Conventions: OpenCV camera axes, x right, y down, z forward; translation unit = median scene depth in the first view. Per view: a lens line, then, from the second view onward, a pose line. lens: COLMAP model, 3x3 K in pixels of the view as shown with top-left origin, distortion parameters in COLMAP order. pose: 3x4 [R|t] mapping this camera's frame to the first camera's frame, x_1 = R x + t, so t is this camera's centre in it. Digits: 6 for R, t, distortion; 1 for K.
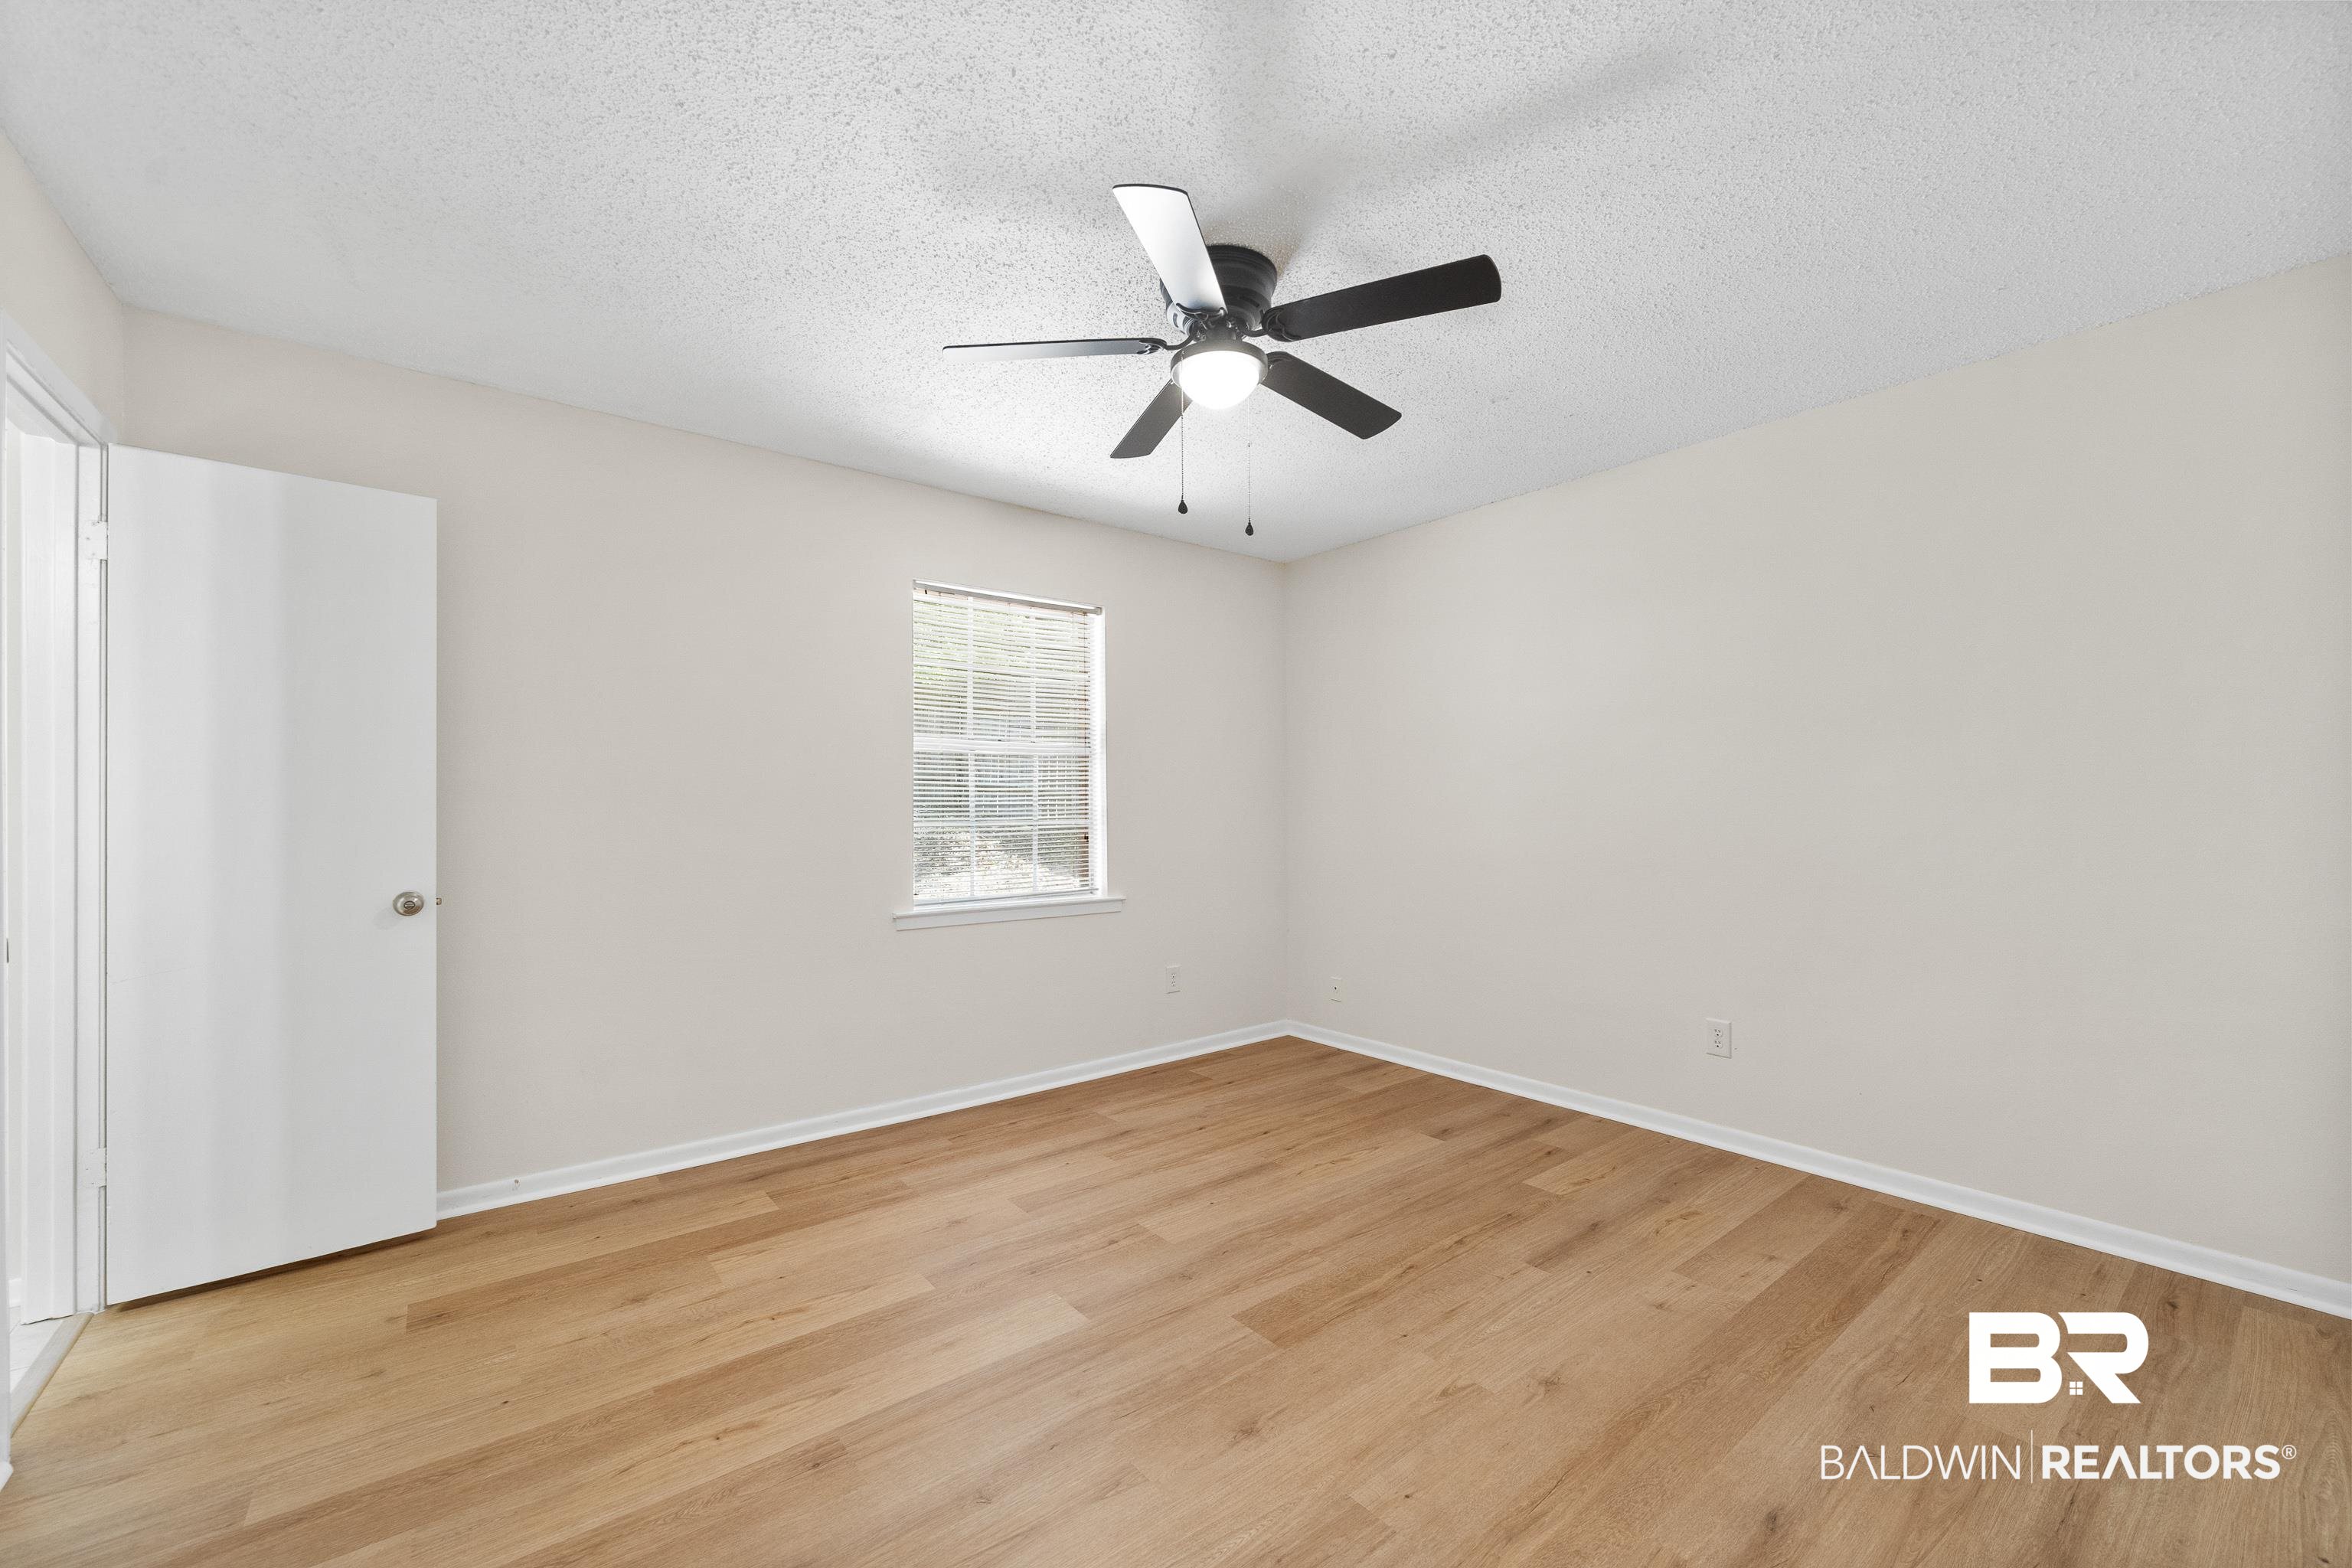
lens RADIAL K [[941.1, 0, 1179.0], [0, 941.1, 794.9], [0, 0, 1]] dist [0.002137, -0.001484]
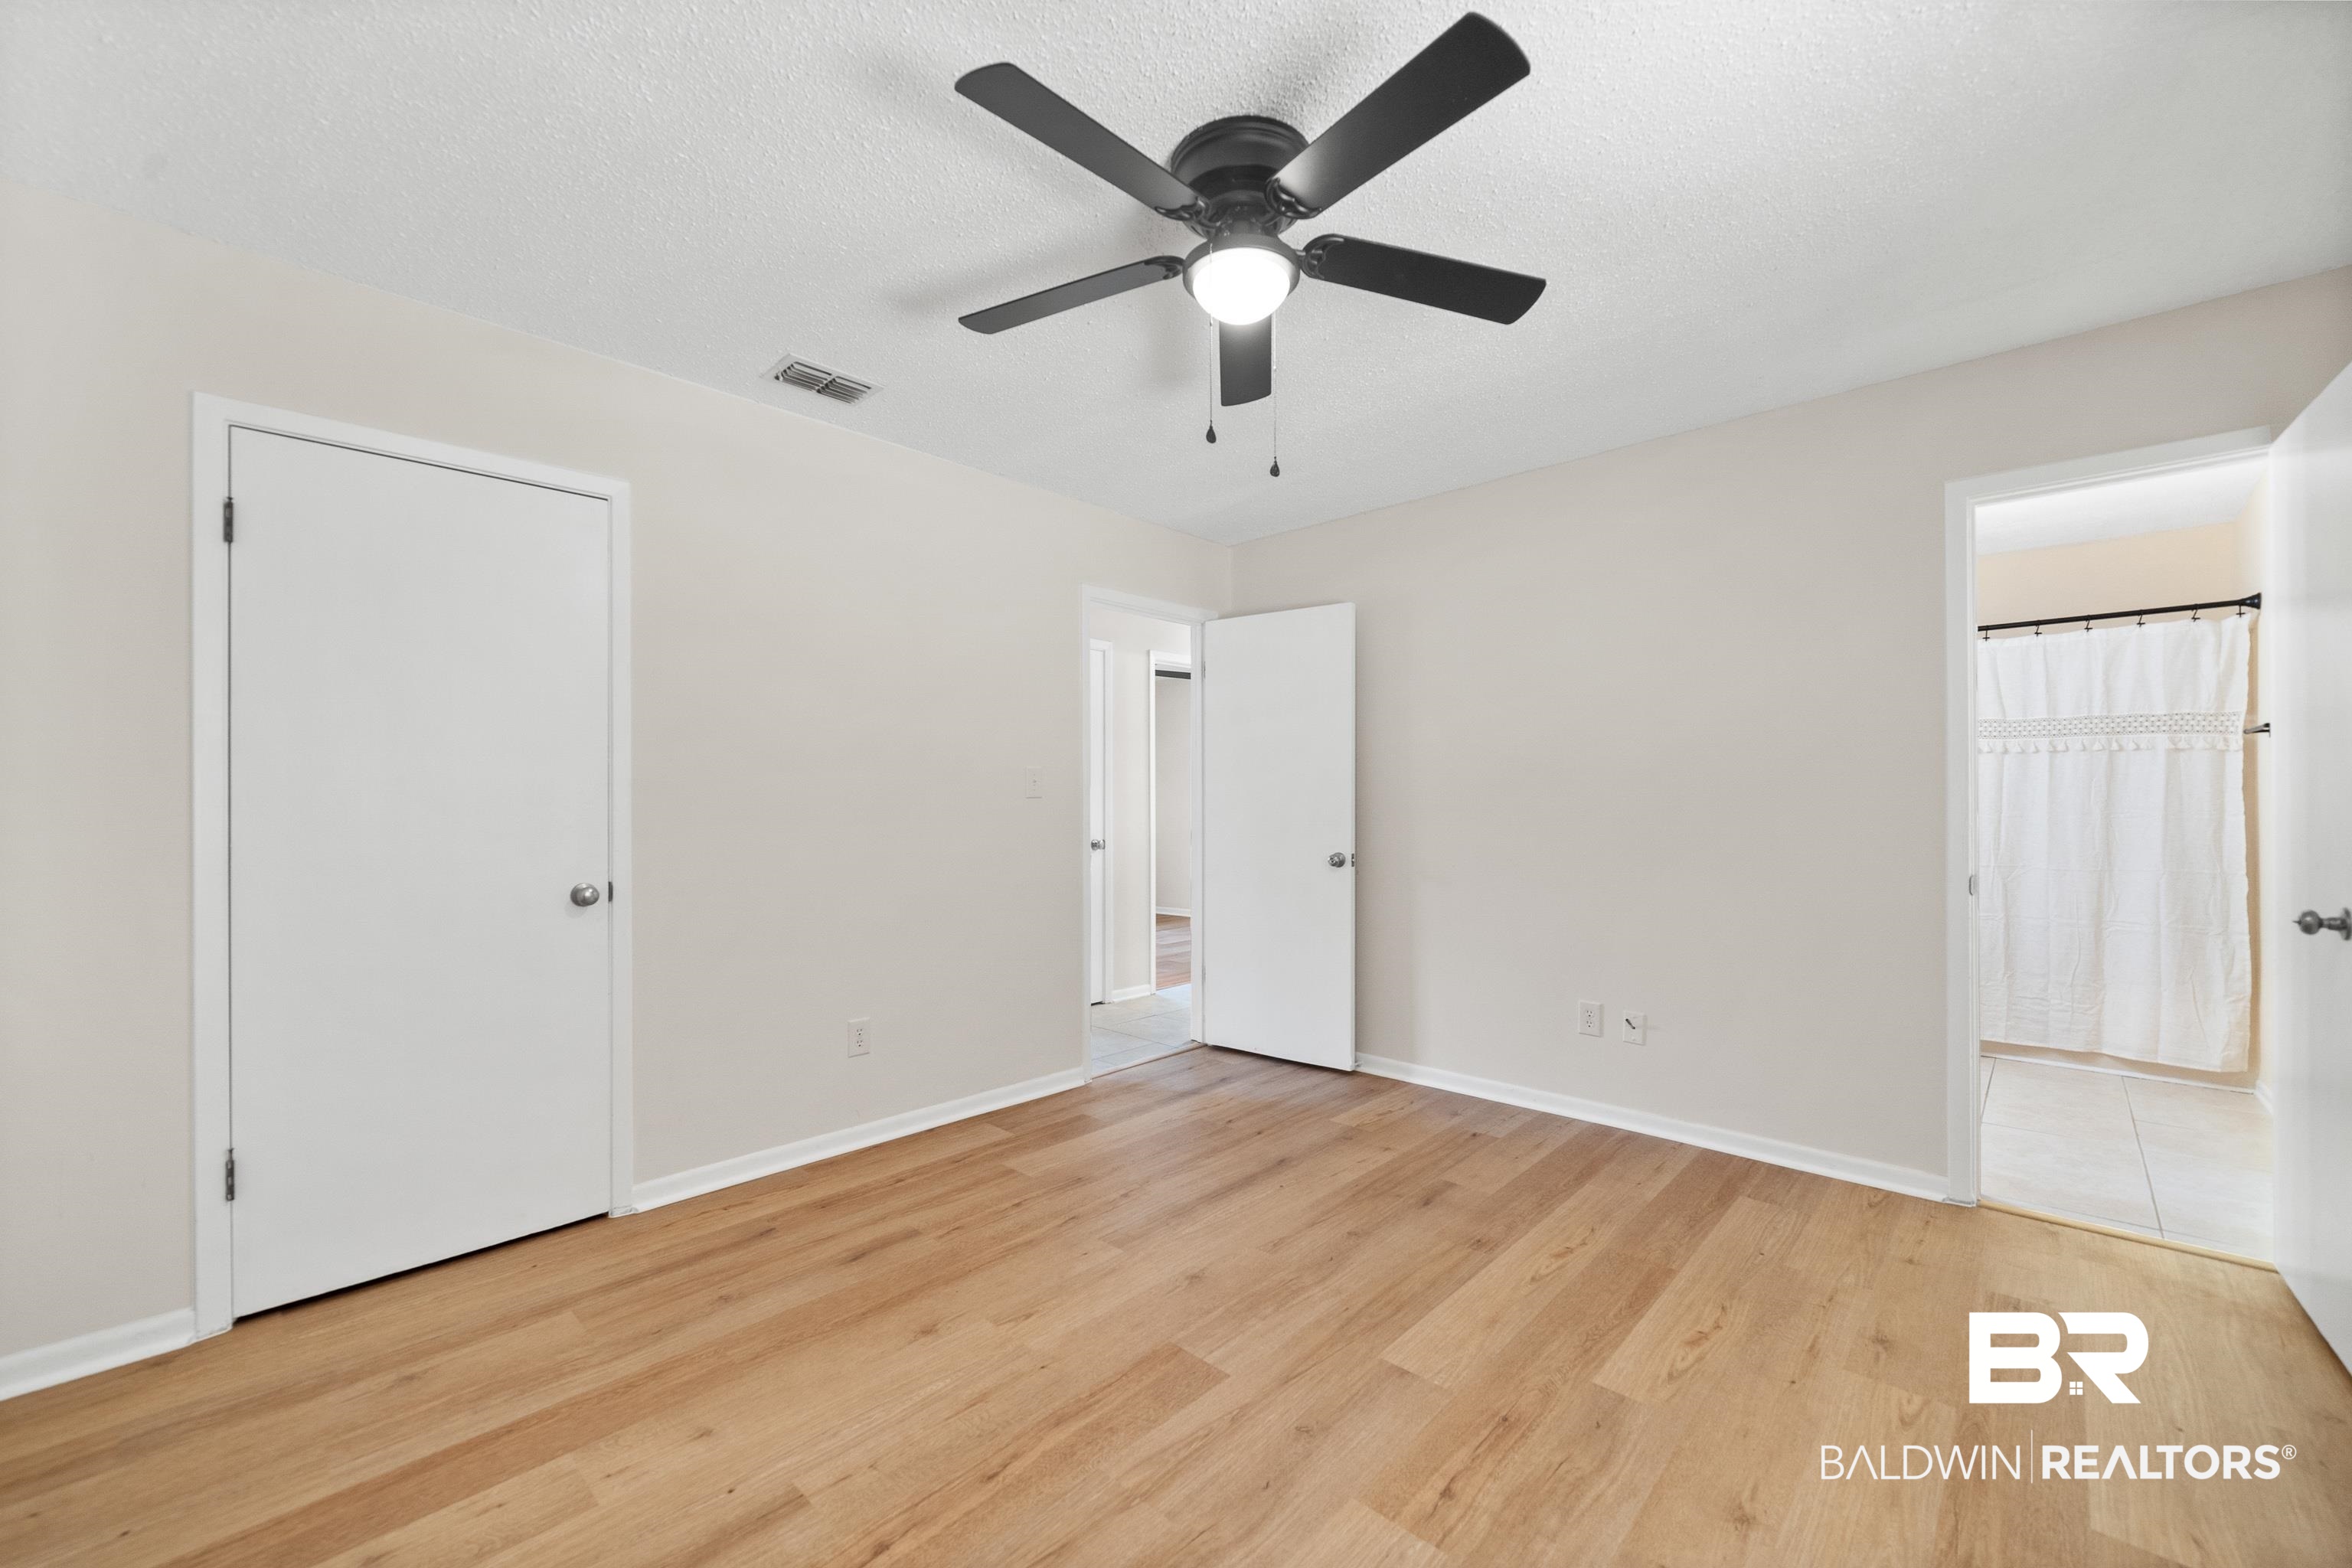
lens RADIAL K [[941.1, 0, 1176.8], [0, 941.1, 798.4], [0, 0, 1]] dist [0.002137, -0.001484]
pose [[-0.989668, 0.007862, -0.143164, 0.235256], [0.009283, 0.999914, -0.009262, 0.017547], [0.143079, -0.010496, -0.989656, 1.932404]]
